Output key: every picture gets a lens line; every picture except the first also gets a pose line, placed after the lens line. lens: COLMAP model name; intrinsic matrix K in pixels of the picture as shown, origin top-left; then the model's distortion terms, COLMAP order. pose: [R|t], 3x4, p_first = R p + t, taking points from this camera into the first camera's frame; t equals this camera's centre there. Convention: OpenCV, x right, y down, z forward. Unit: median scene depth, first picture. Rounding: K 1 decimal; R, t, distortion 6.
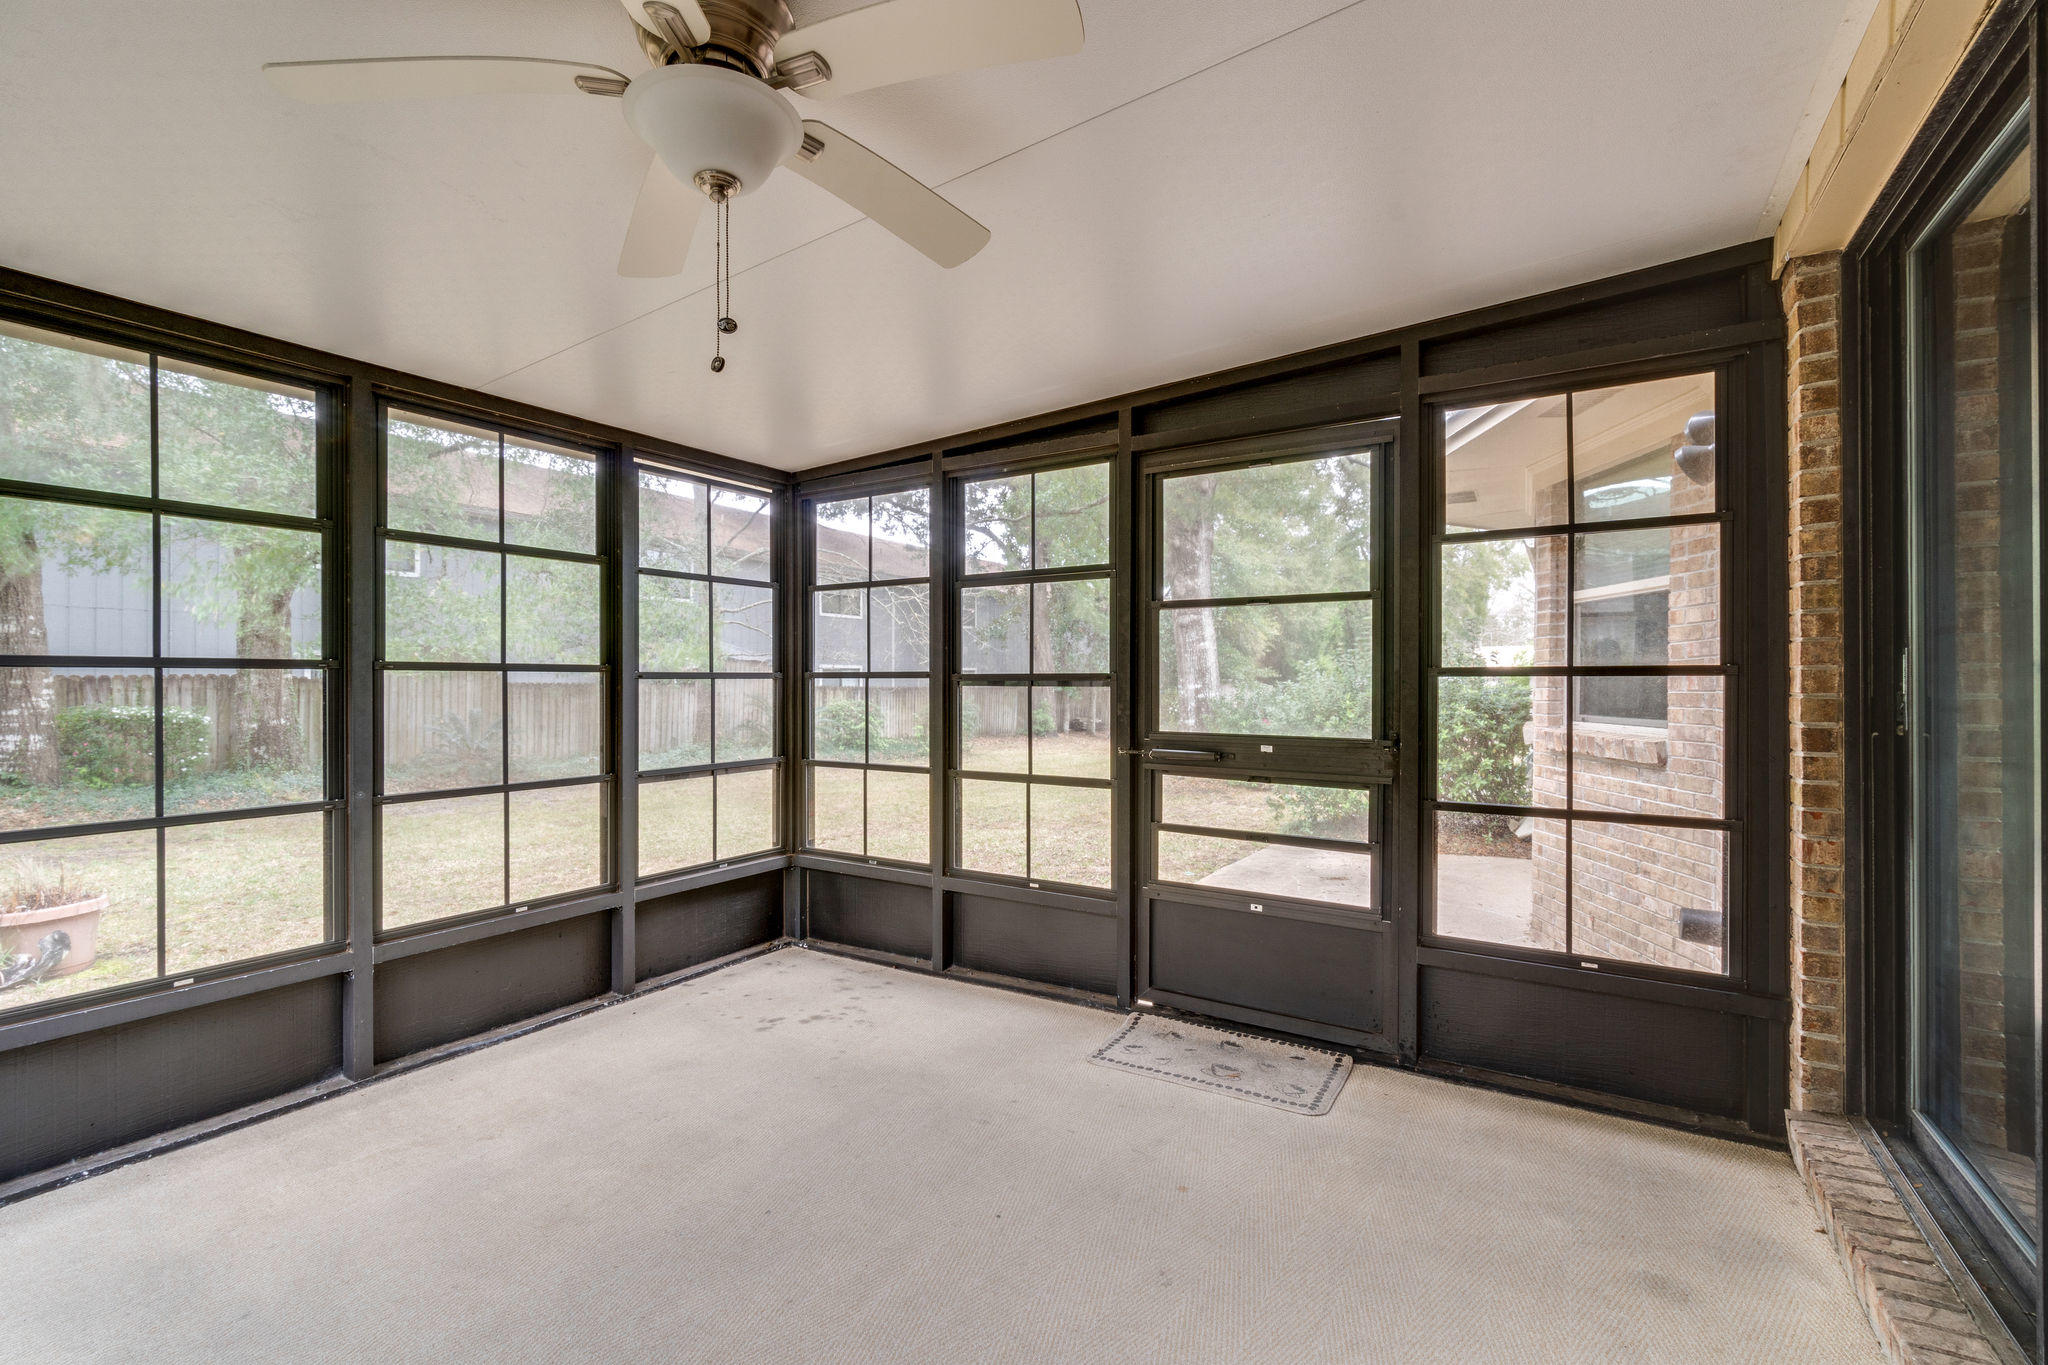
lens RADIAL K [[872.7, 0, 1019.8], [0, 872.7, 687.3], [0, 0, 1]] dist [0.002836, 0.000483]
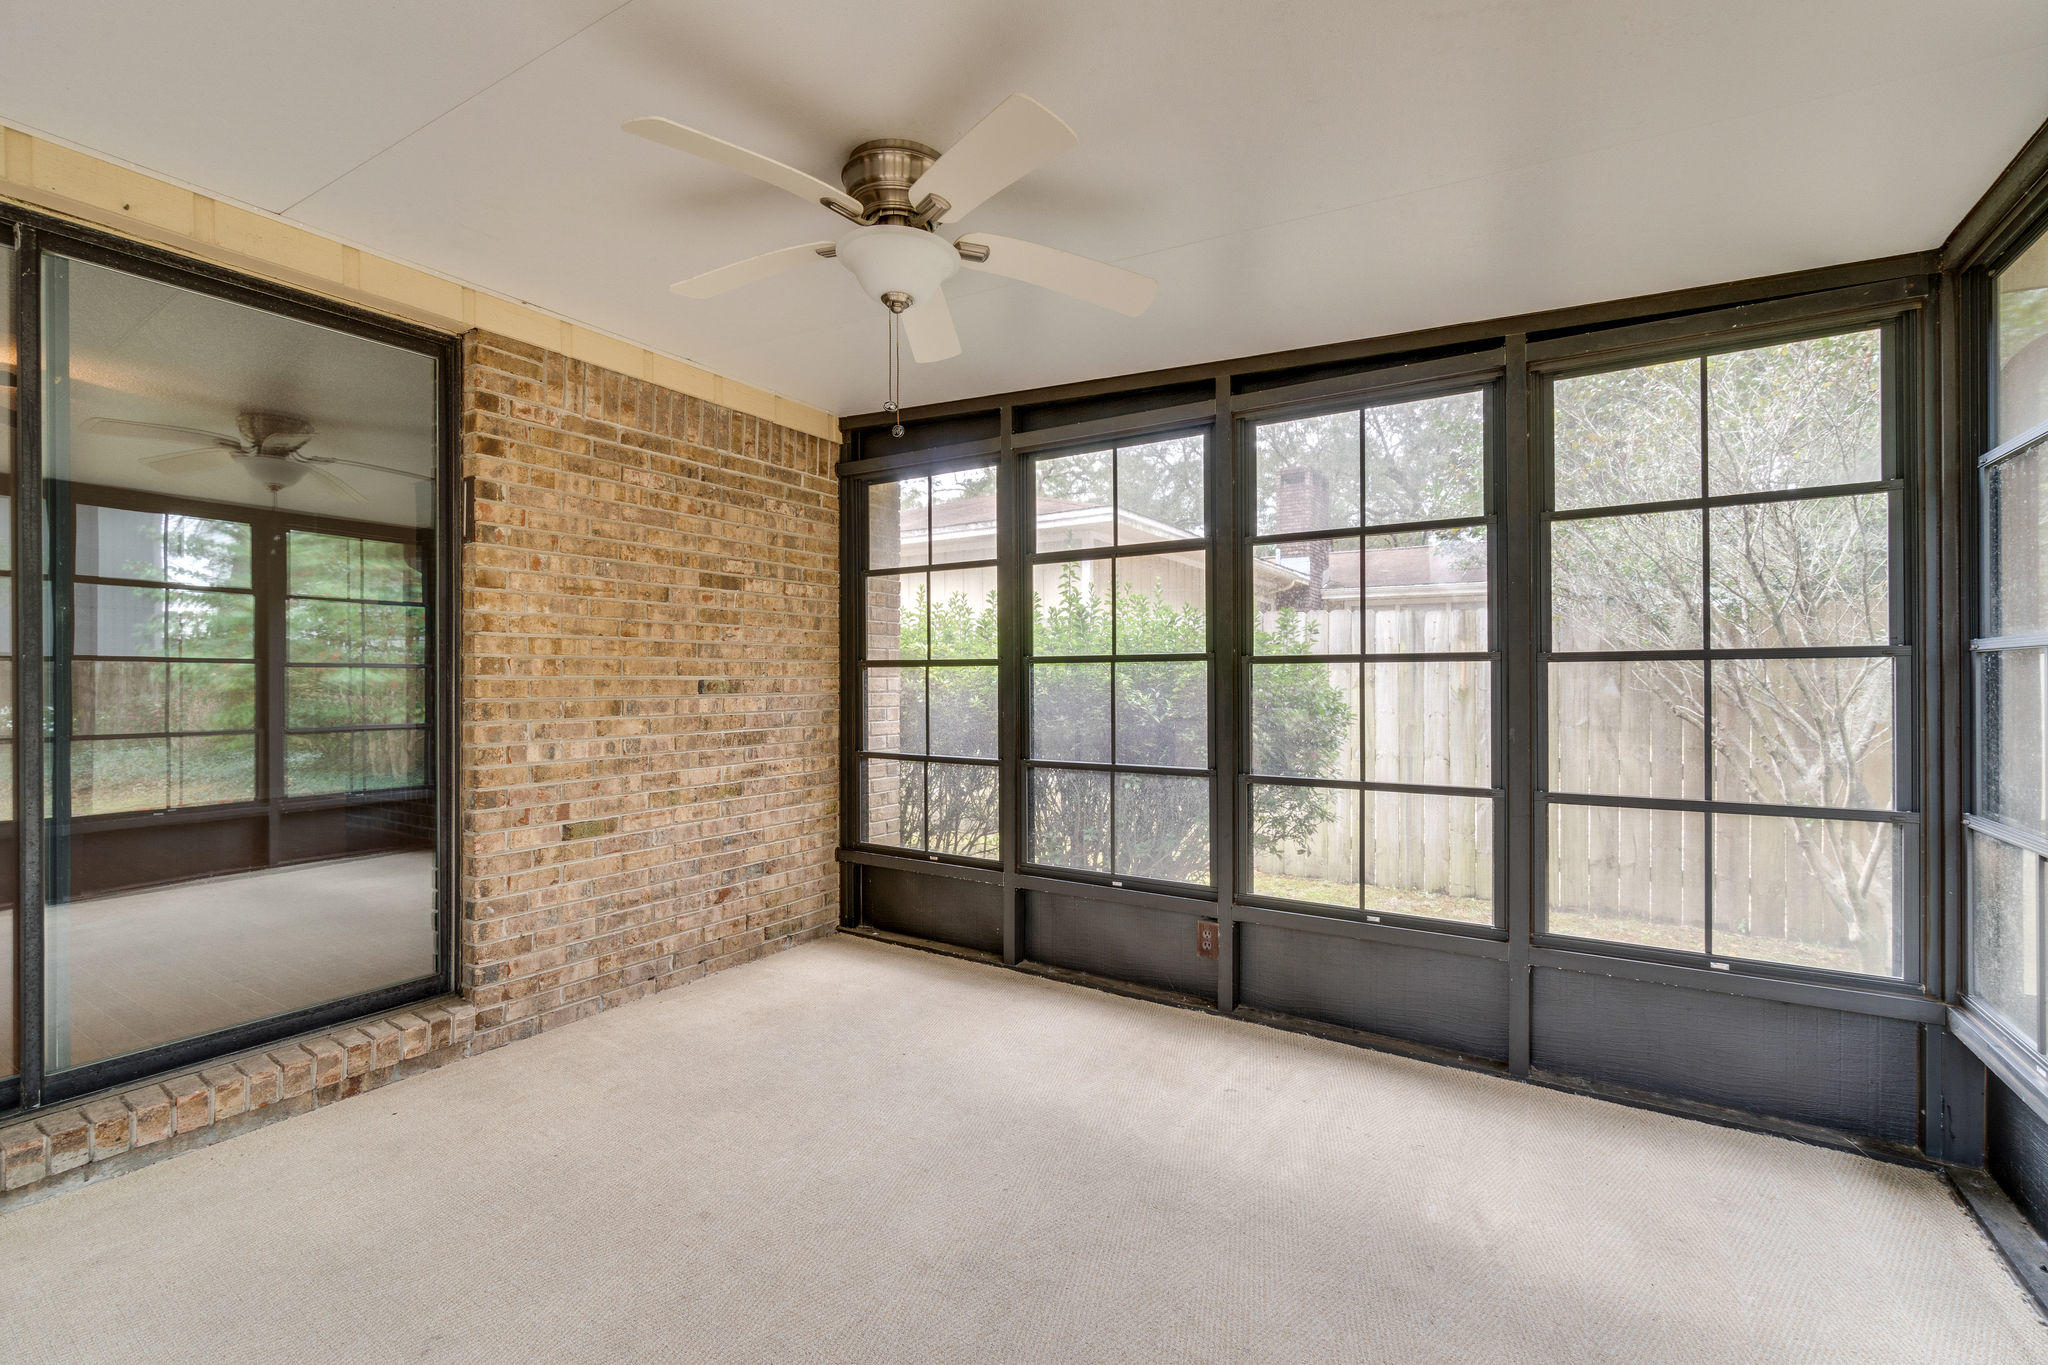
lens RADIAL K [[872.7, 0, 1030.0], [0, 872.7, 682.9], [0, 0, 1]] dist [0.002836, 0.000483]
pose [[0.999974, -0.003937, 0.005967, -0.089987], [0.003875, 0.999937, 0.010494, -0.000240], [-0.006008, -0.010470, 0.999927, 0.056516]]
